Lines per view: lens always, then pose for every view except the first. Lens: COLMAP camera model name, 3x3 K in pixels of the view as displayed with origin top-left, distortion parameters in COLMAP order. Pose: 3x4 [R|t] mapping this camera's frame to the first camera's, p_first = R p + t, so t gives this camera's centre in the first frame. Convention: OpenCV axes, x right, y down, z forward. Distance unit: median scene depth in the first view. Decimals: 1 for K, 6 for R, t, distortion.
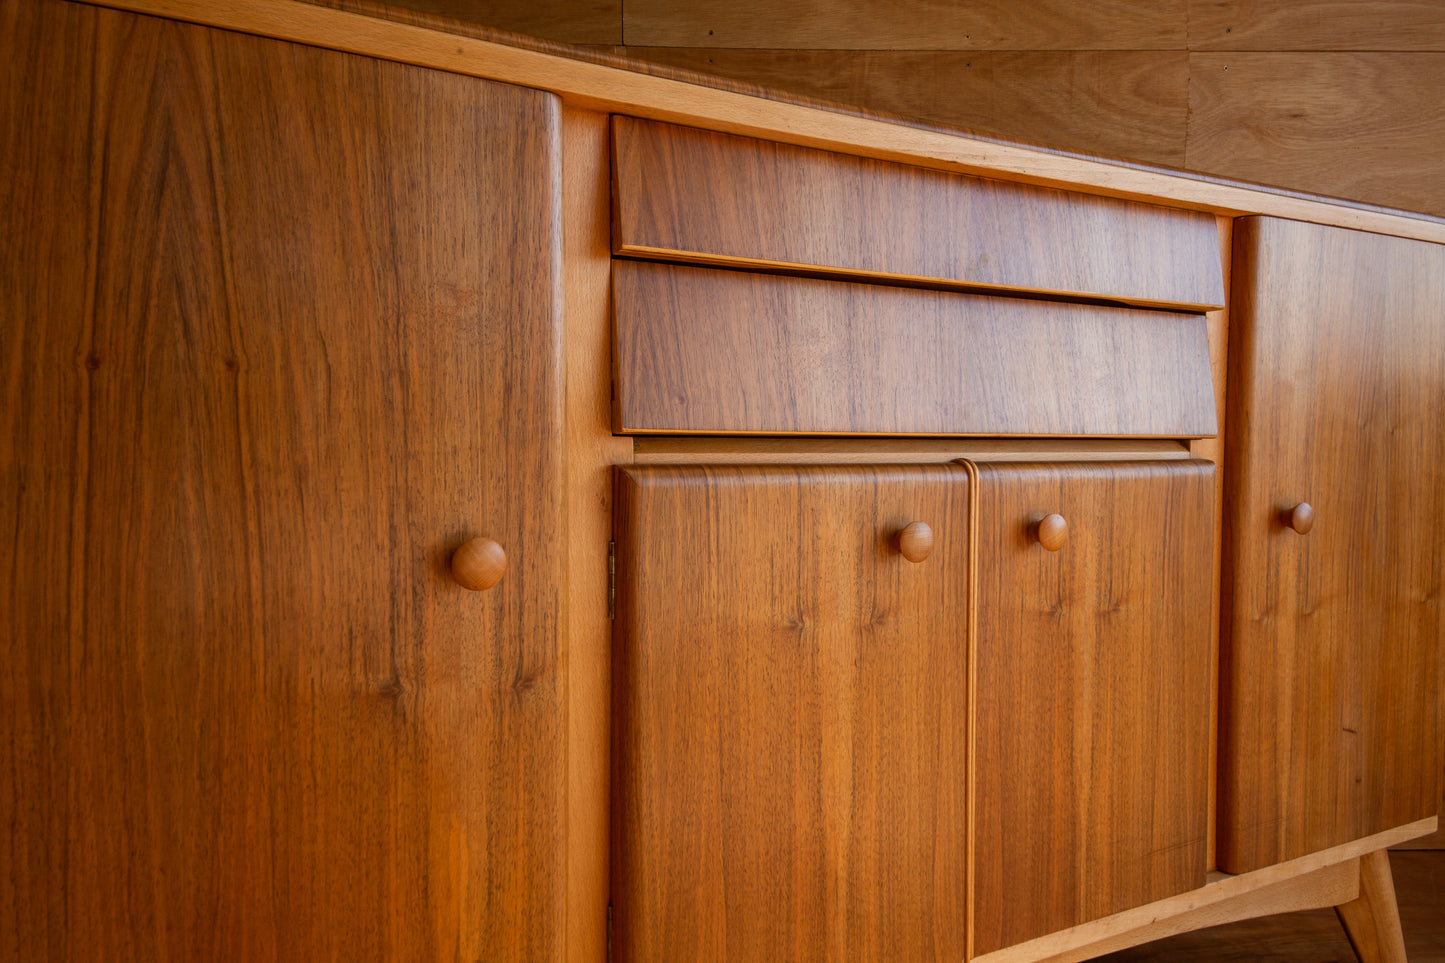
lens RADIAL K [[894.1, 0, 709.5], [0, 894.1, 483.4], [0, 0, 1]] dist [0.064515, -0.044067]
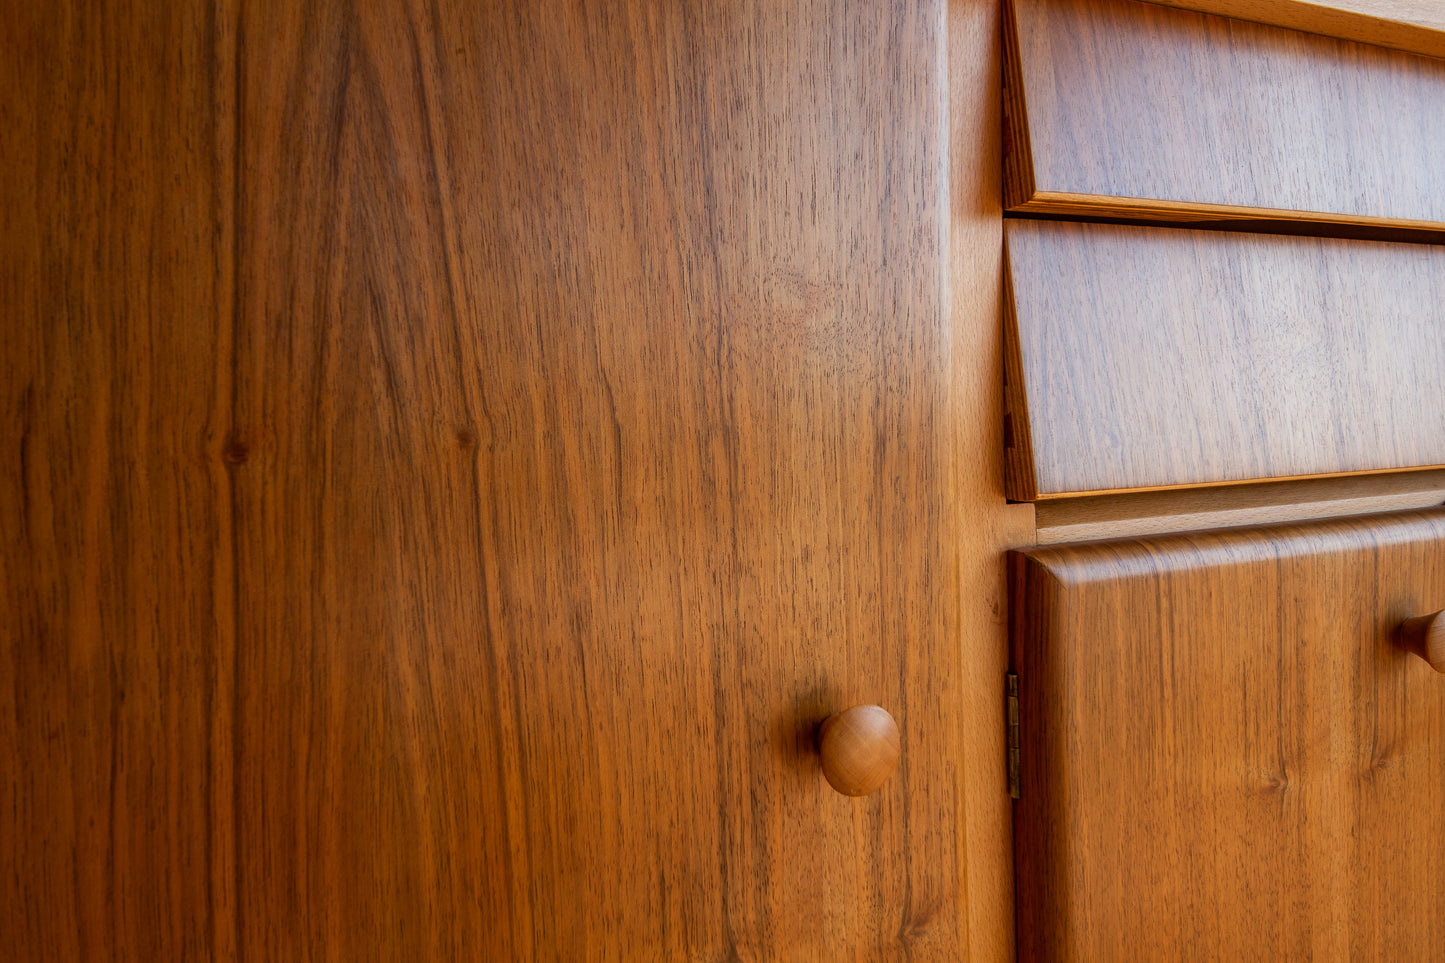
lens RADIAL K [[894.1, 0, 711.0], [0, 894.1, 482.4], [0, 0, 1]] dist [0.064515, -0.044067]
pose [[0.997552, -0.036314, -0.059765, -0.274985], [0.037256, 0.999197, 0.014735, -0.084551], [0.059182, -0.016926, 0.998104, 0.363689]]
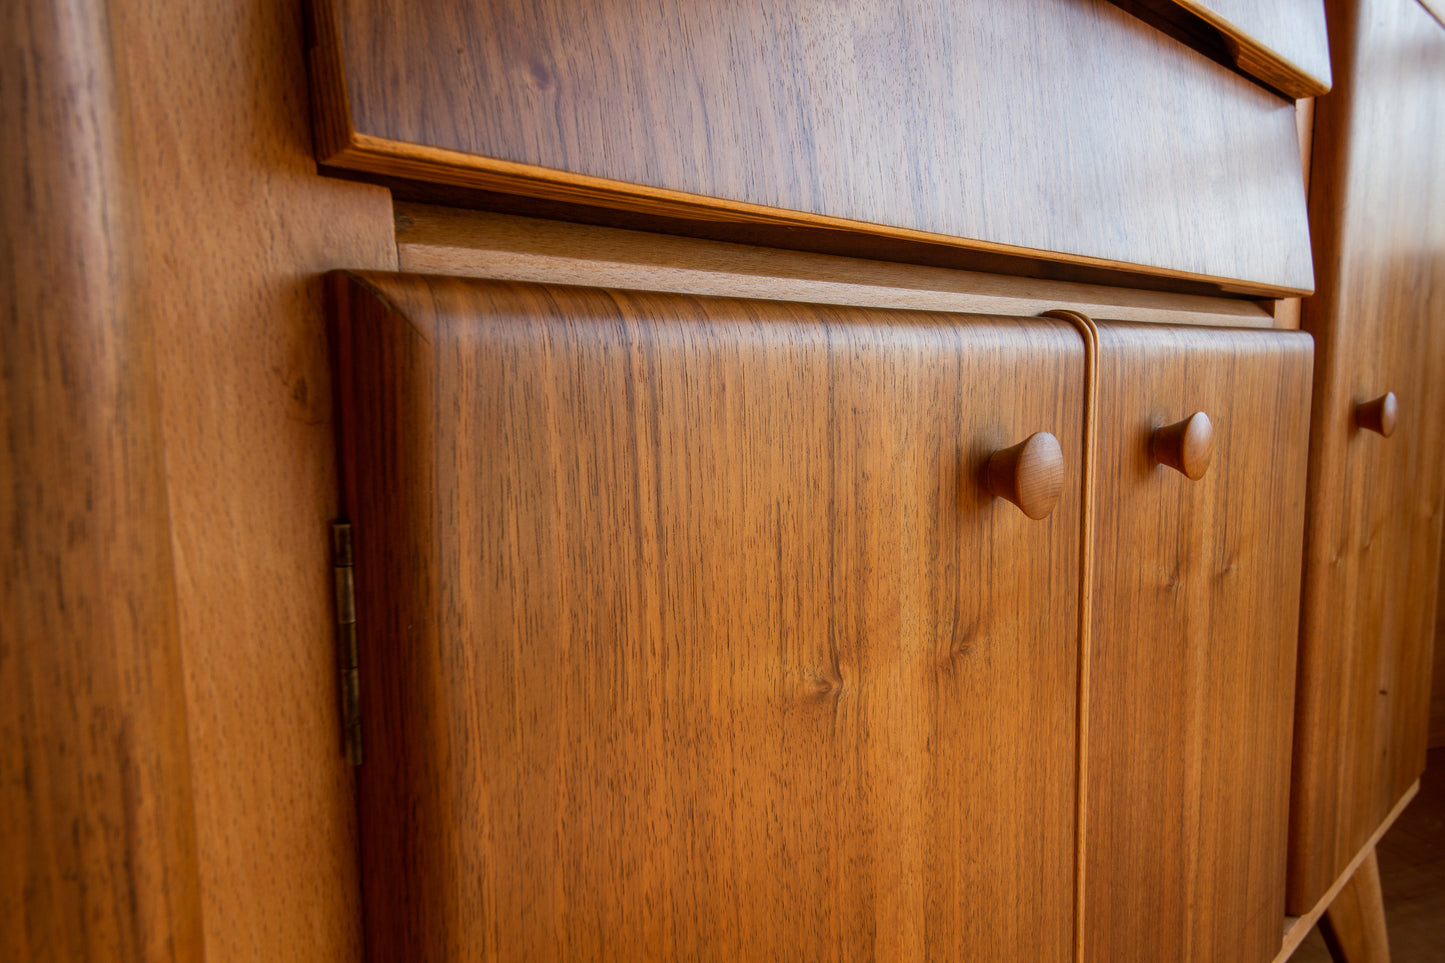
lens RADIAL K [[902.8, 0, 708.0], [0, 902.8, 485.1], [0, 0, 1]] dist [0.066404, -0.044368]
pose [[0.962266, -0.053251, 0.266850, -0.070234], [0.035551, 0.996862, 0.070732, 0.034139], [-0.269779, -0.058576, 0.961139, 0.660177]]
